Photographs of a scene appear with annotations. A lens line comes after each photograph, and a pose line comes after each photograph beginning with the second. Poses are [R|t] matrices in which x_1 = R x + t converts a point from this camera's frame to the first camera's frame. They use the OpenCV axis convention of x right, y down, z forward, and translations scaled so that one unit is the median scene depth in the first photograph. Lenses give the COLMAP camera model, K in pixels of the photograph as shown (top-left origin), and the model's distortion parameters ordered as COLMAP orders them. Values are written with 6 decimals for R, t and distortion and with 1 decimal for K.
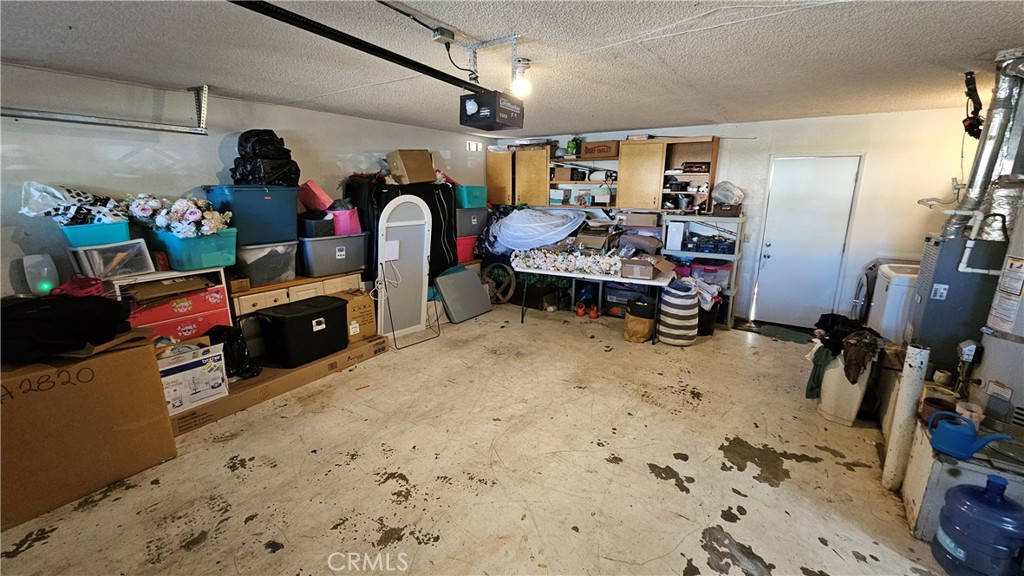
lens RADIAL K [[420.4, 0, 511.3], [0, 420.4, 285.7], [0, 0, 1]] dist [-0.001103, 0.000547]
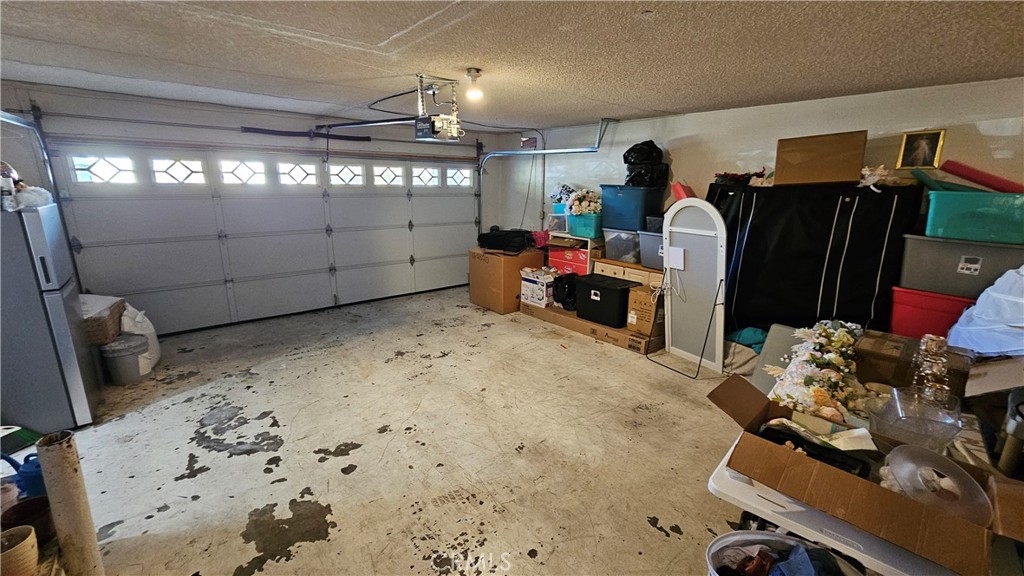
lens RADIAL K [[420.4, 0, 513.5], [0, 420.4, 285.5], [0, 0, 1]] dist [-0.001103, 0.000547]
pose [[-0.260882, 0.225562, -0.938649, 1.003769], [-0.236615, 0.927721, 0.288699, -0.308738], [0.935924, 0.297415, -0.188654, 1.275529]]
